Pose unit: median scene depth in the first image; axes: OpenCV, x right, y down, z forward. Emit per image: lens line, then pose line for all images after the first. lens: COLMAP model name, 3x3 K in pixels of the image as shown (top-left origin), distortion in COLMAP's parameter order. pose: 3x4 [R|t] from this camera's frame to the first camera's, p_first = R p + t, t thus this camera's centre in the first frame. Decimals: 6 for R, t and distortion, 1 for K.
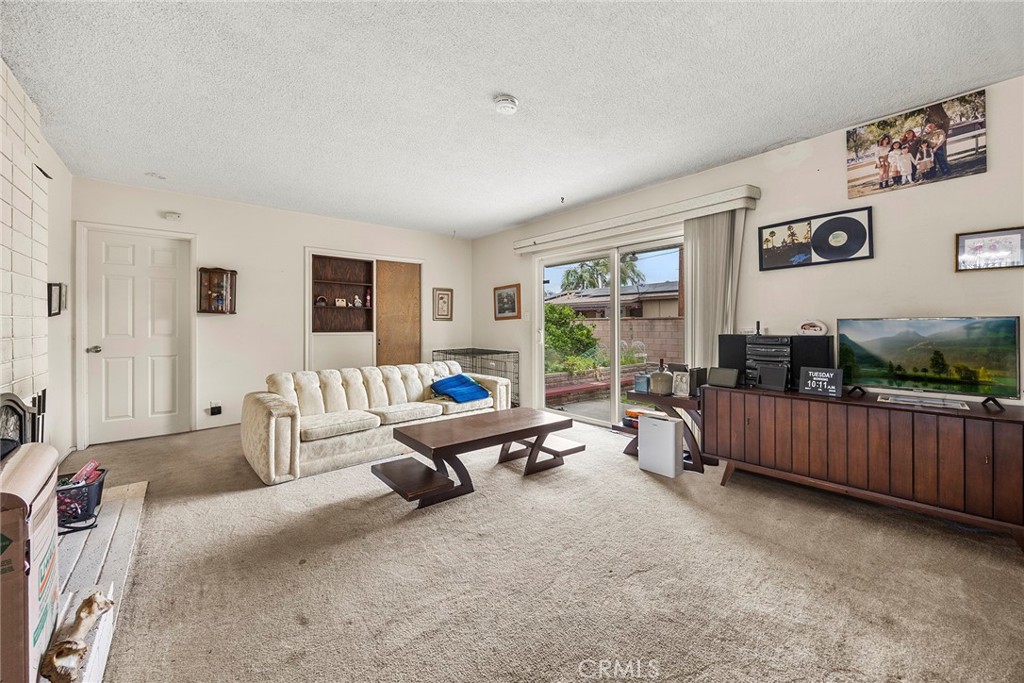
lens RADIAL K [[394.9, 0, 512.4], [0, 394.9, 325.8], [0, 0, 1]] dist [-0.000106, 0.000129]
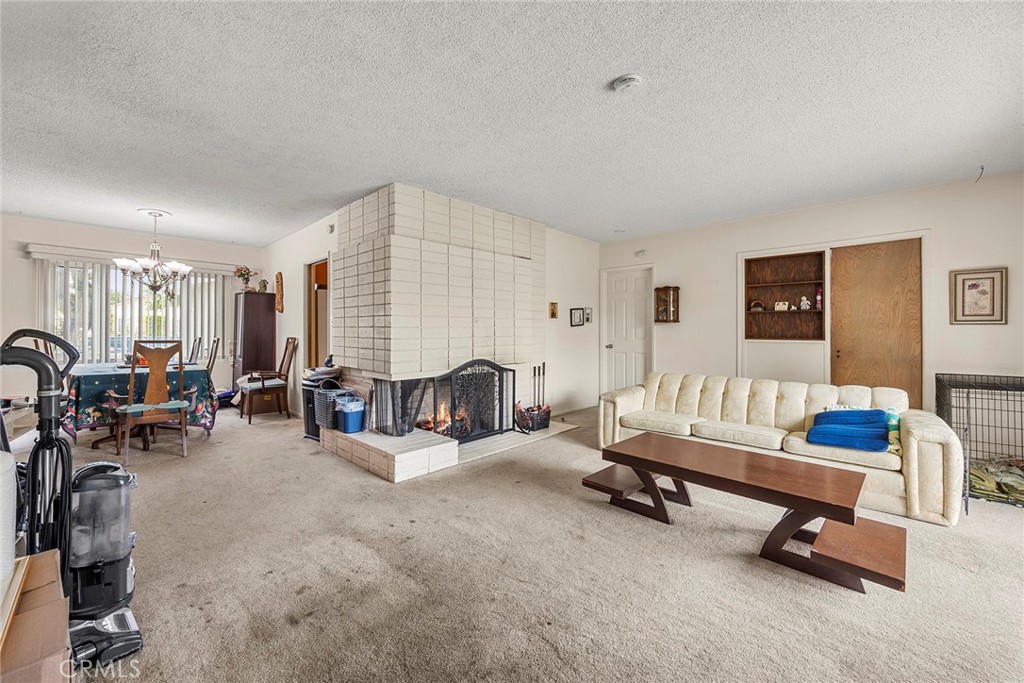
lens RADIAL K [[406.0, 0, 512.2], [0, 406.0, 328.3], [0, 0, 1]] dist [-0.000290, 0.000008]
pose [[0.102812, -0.005910, -0.994683, 0.432493], [-0.003100, 0.999976, -0.006262, -0.002001], [0.994696, 0.003727, 0.102791, 0.323926]]
